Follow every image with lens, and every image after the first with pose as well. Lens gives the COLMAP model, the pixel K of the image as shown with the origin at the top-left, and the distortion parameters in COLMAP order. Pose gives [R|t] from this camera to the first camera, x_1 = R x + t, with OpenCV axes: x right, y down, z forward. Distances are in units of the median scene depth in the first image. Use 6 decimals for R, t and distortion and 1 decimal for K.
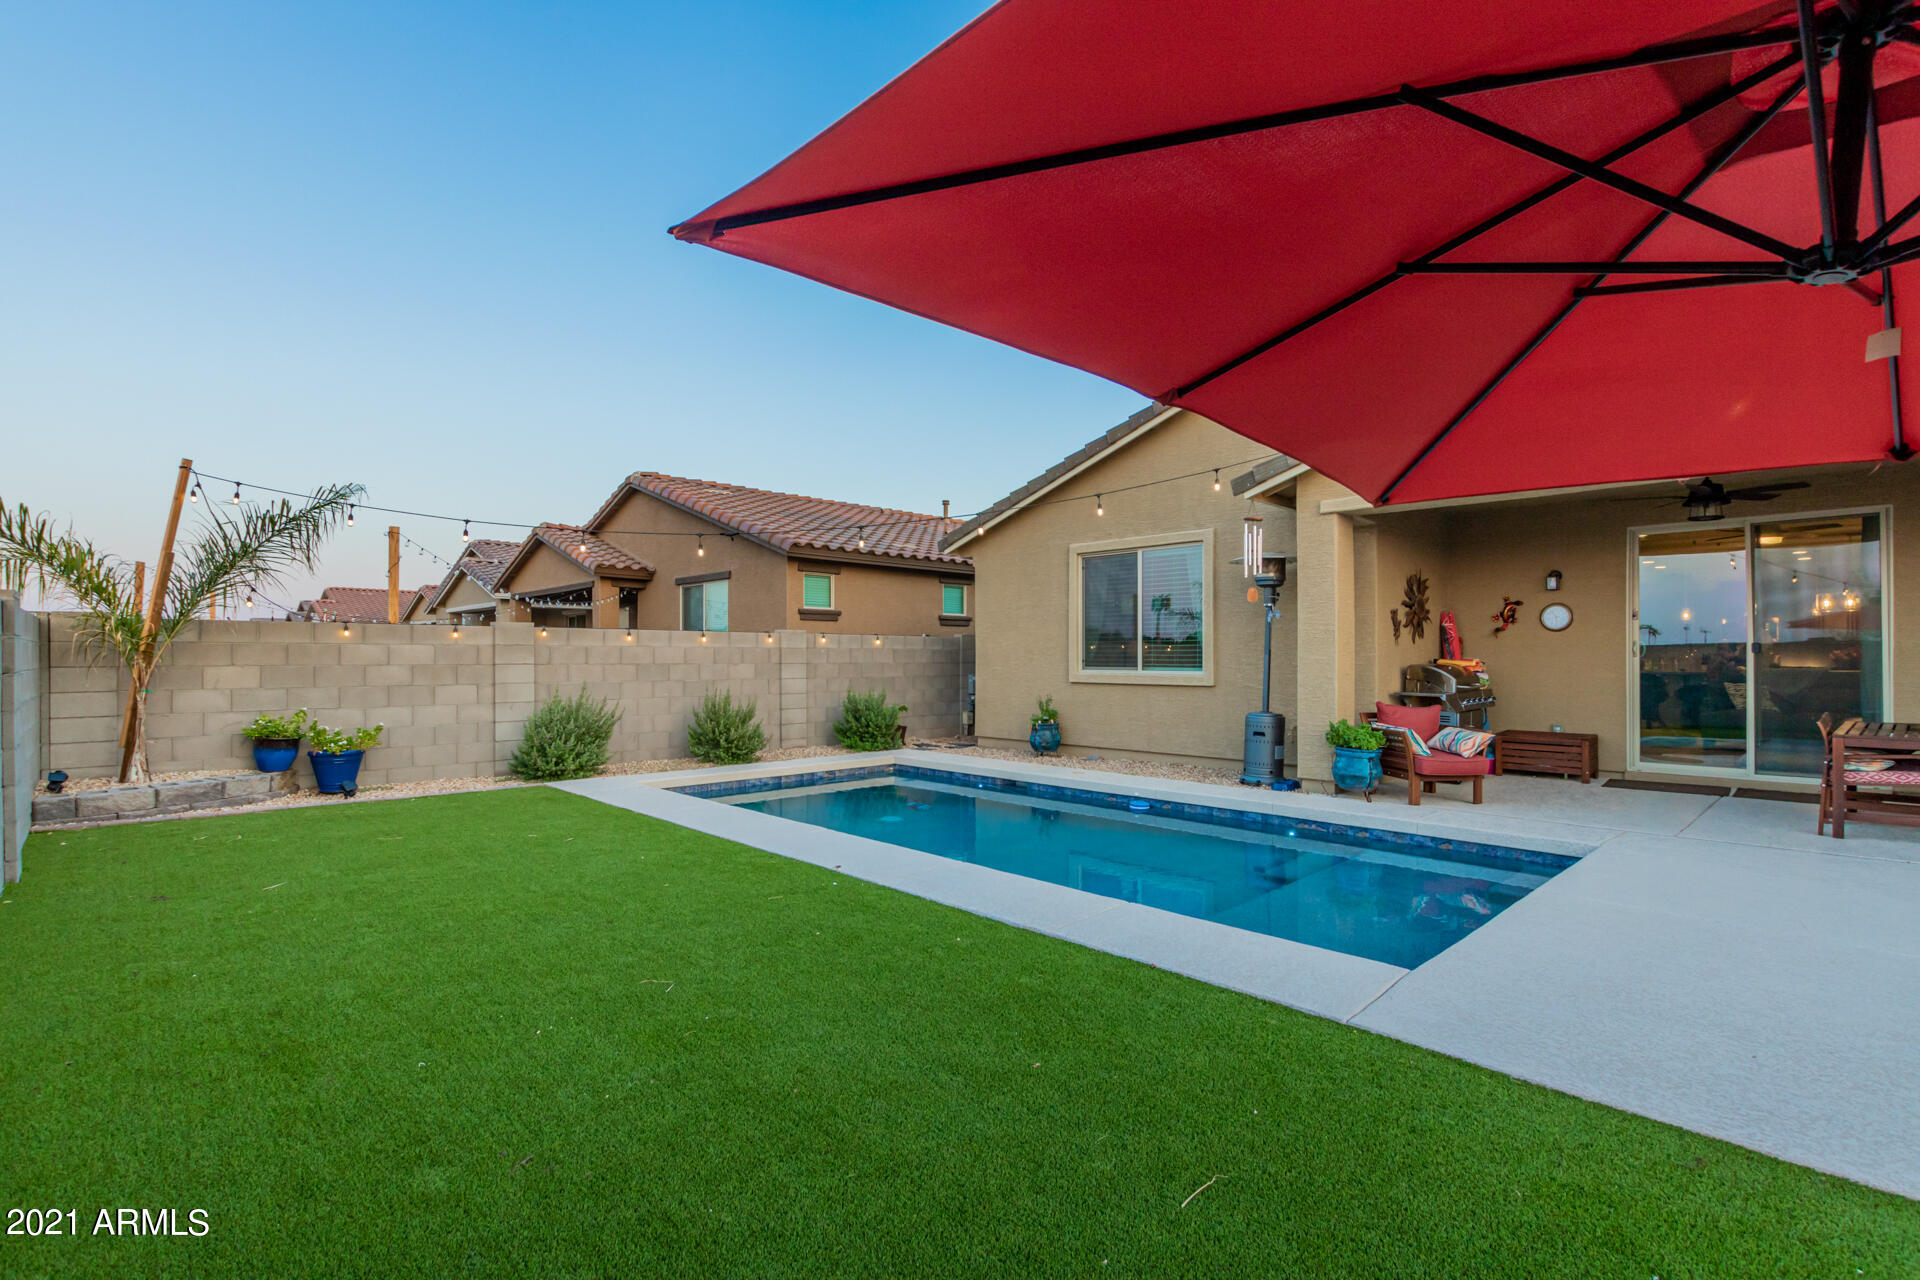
lens RADIAL K [[877.8, 0, 958.7], [0, 877.8, 655.0], [0, 0, 1]] dist [0.002902, -0.000358]
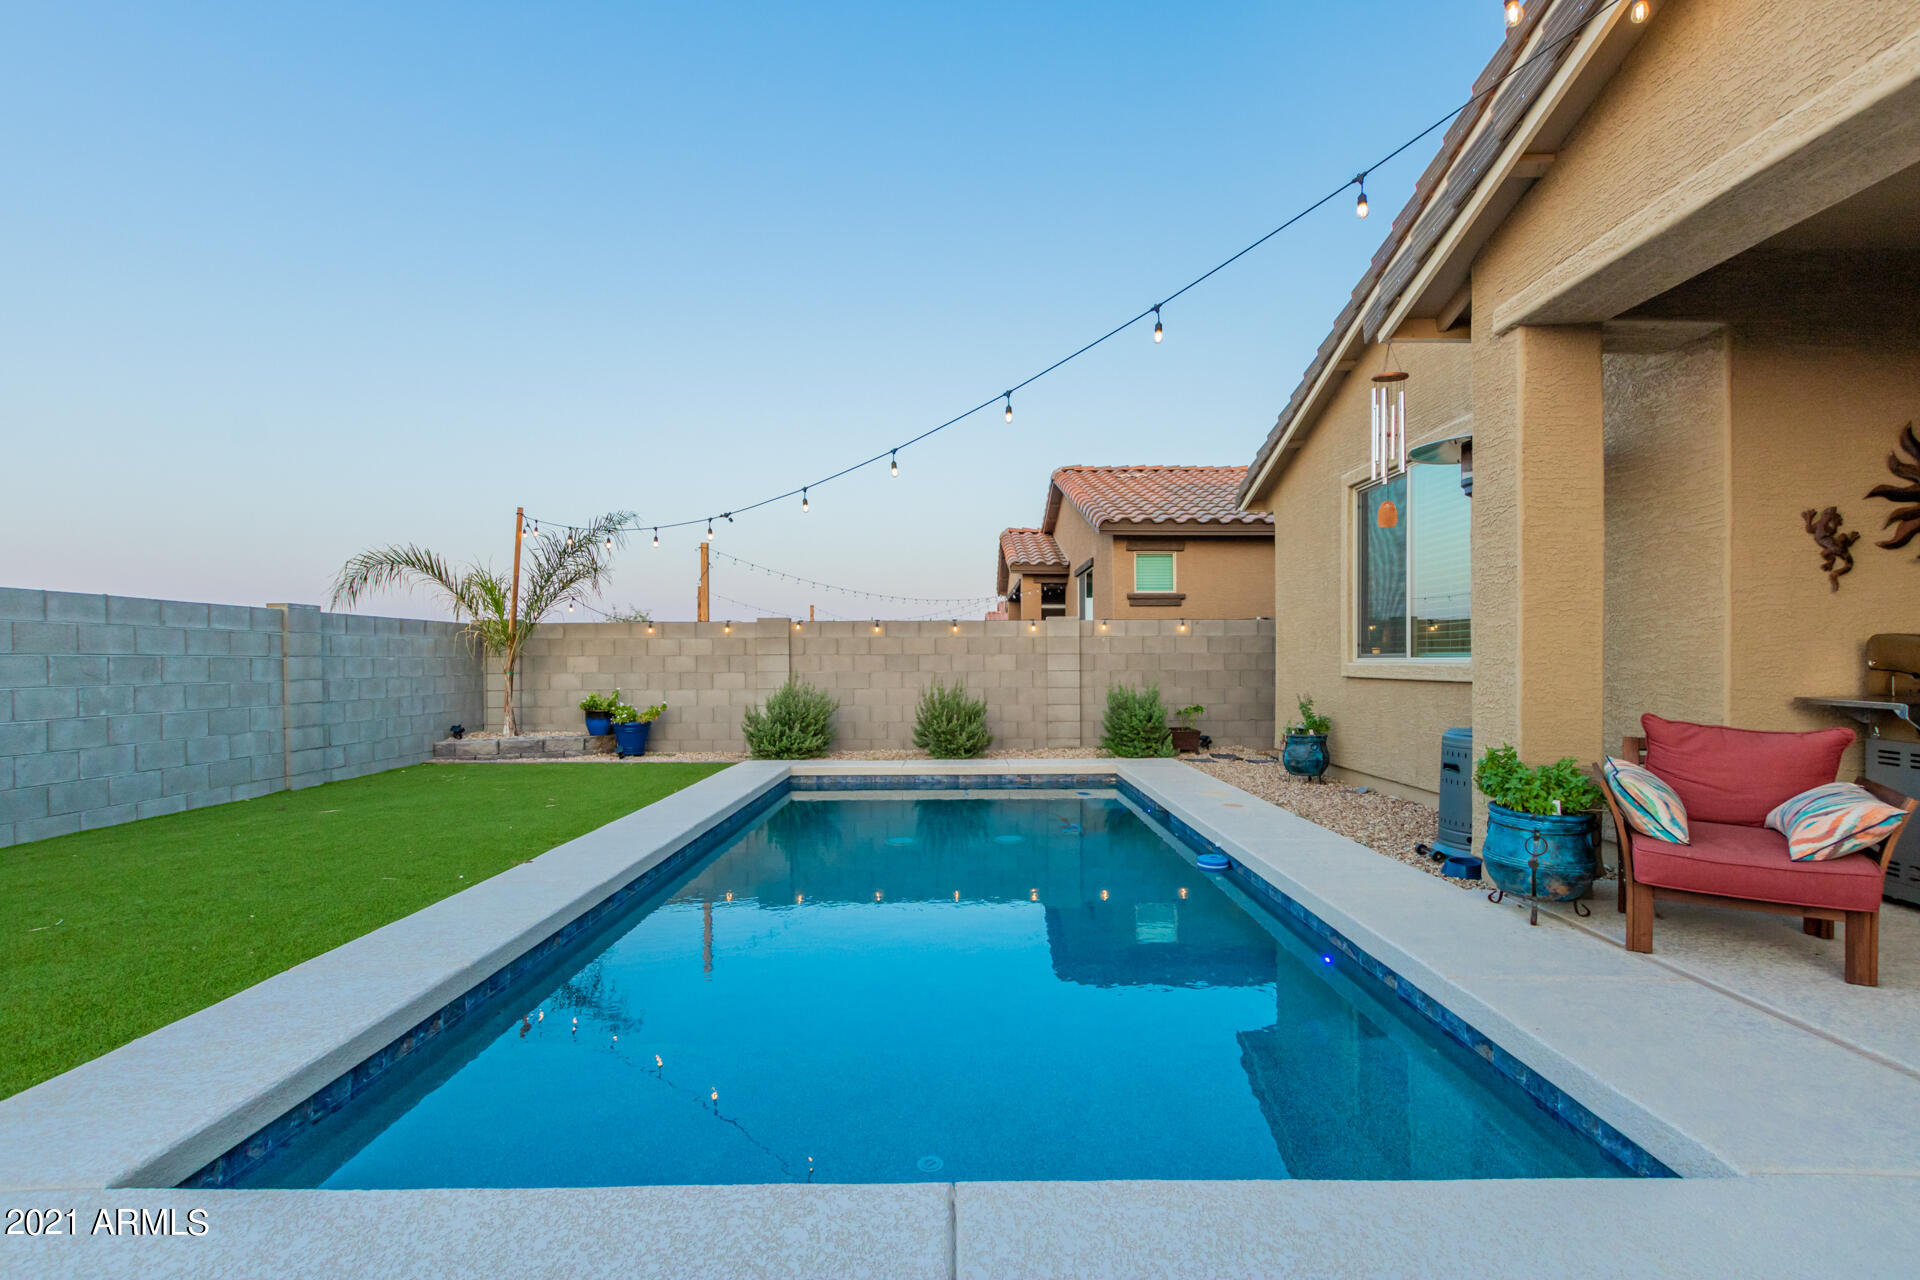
lens RADIAL K [[877.8, 0, 958.7], [0, 877.8, 655.0], [0, 0, 1]] dist [0.002902, -0.000358]
pose [[0.724628, -0.008569, -0.689087, 0.413629], [0.006741, 0.999963, -0.005345, 0.017309], [0.689107, -0.000772, 0.724659, 0.326122]]
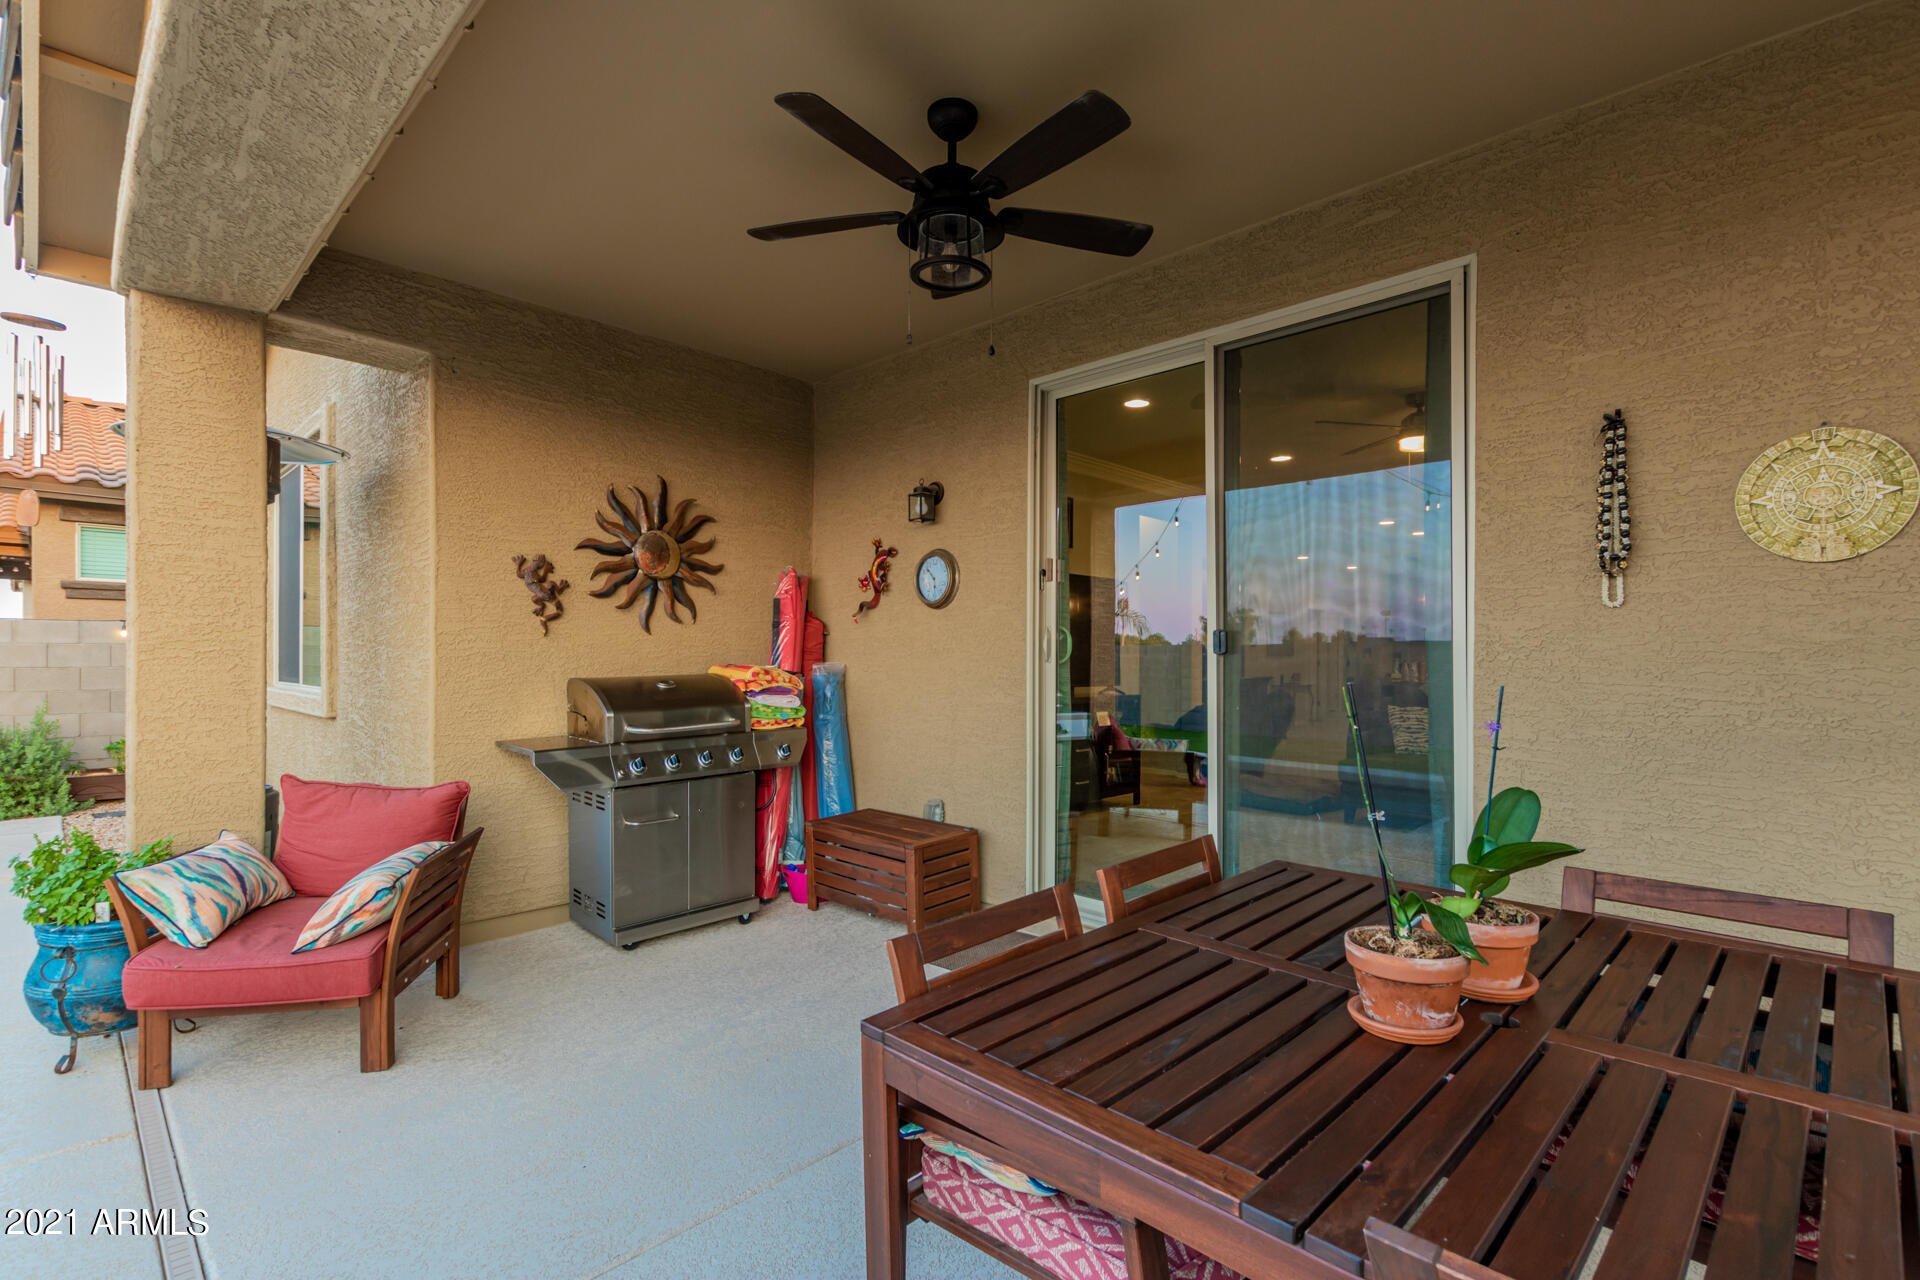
lens RADIAL K [[877.8, 0, 958.7], [0, 877.8, 655.0], [0, 0, 1]] dist [0.002902, -0.000358]
pose [[0.999074, 0.002179, 0.042978, 0.592920], [-0.002253, 0.999996, 0.001664, -0.002108], [-0.042974, -0.001760, 0.999075, 0.459033]]
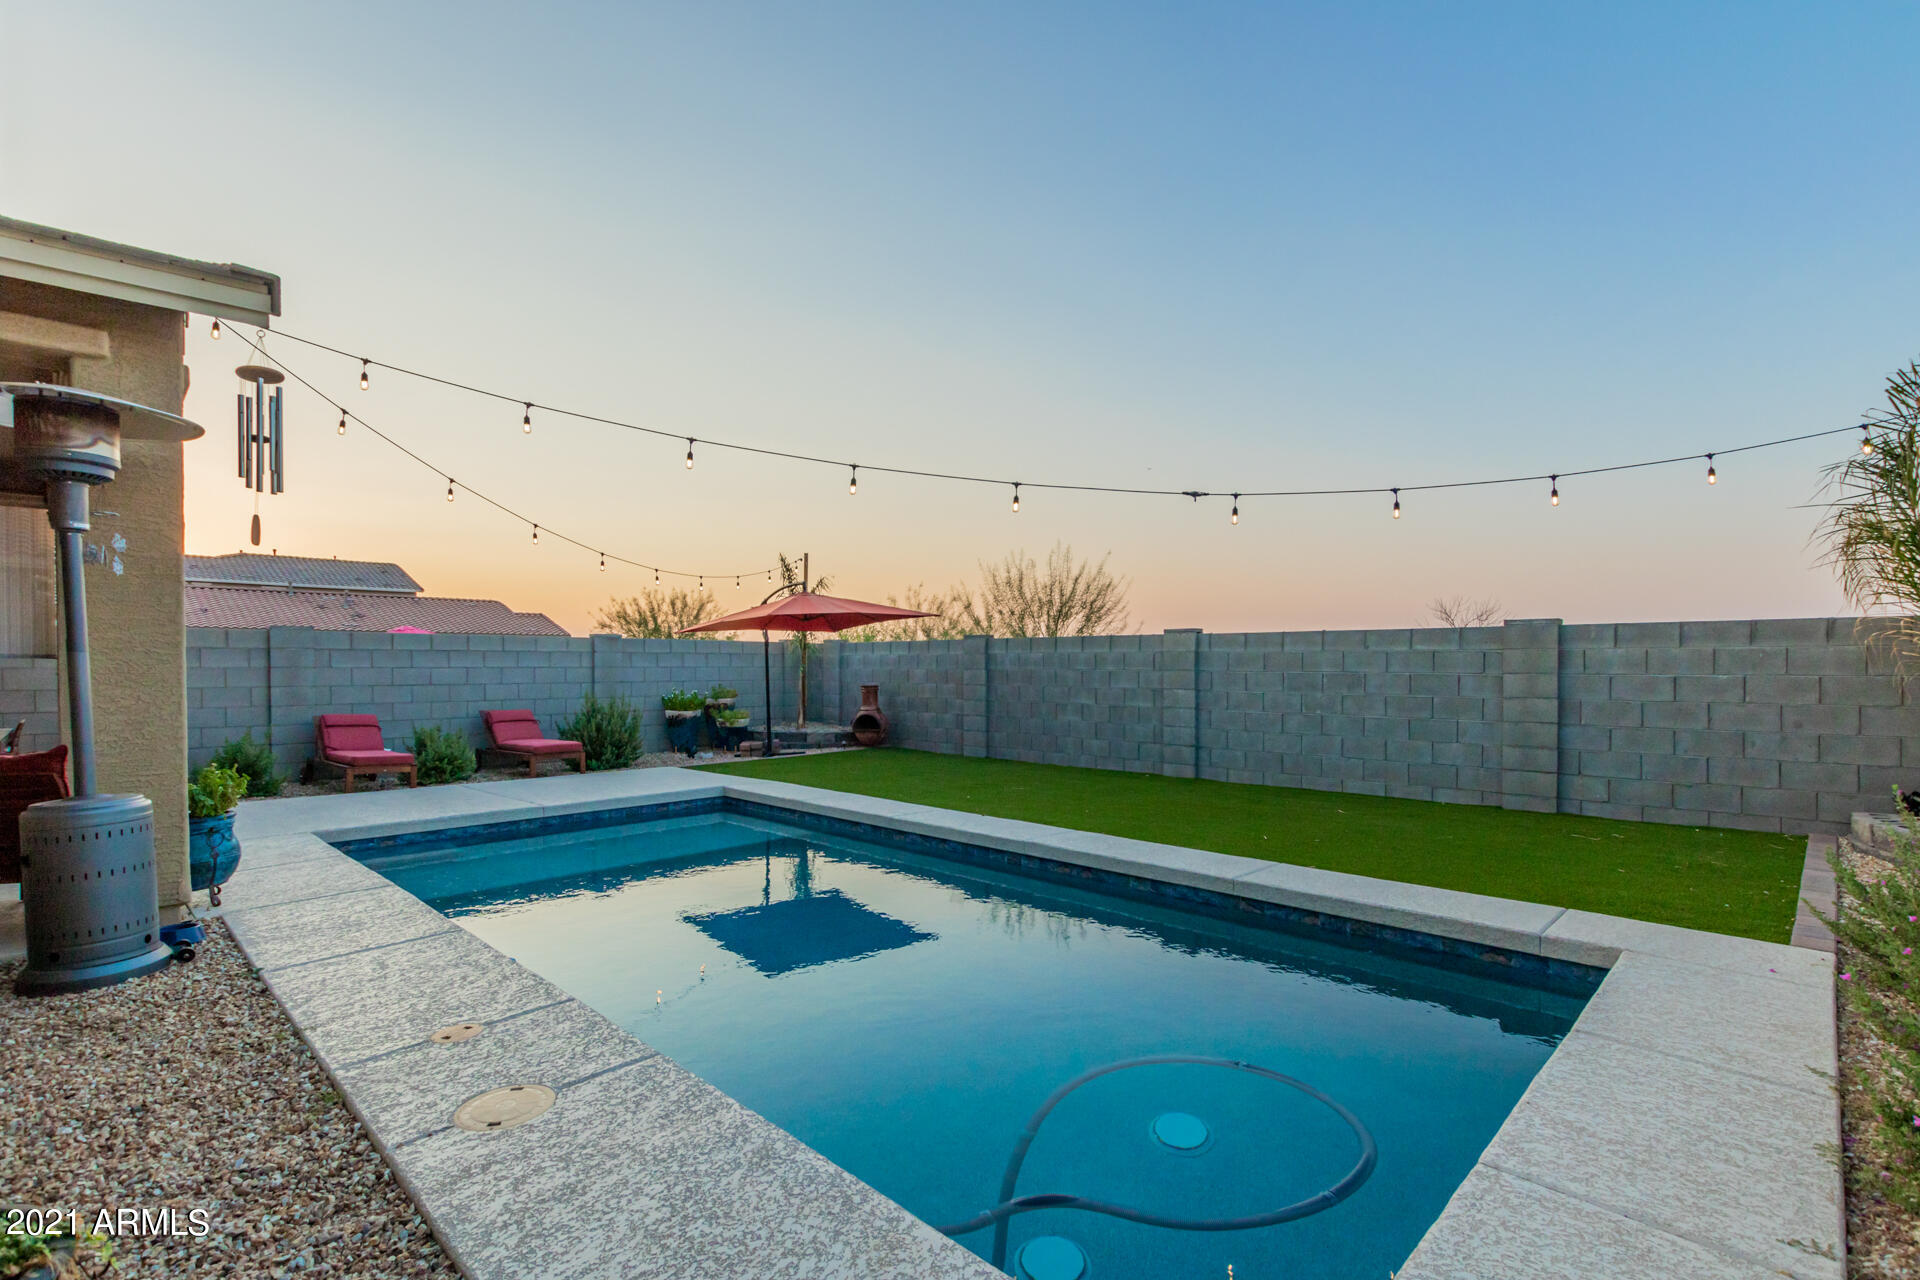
lens RADIAL K [[877.8, 0, 958.7], [0, 877.8, 655.0], [0, 0, 1]] dist [0.002902, -0.000358]
pose [[-0.999033, -0.000155, -0.043959, -0.025601], [0.000314, 0.999943, -0.010664, 0.002342], [0.043959, -0.010668, -0.998976, 1.216224]]
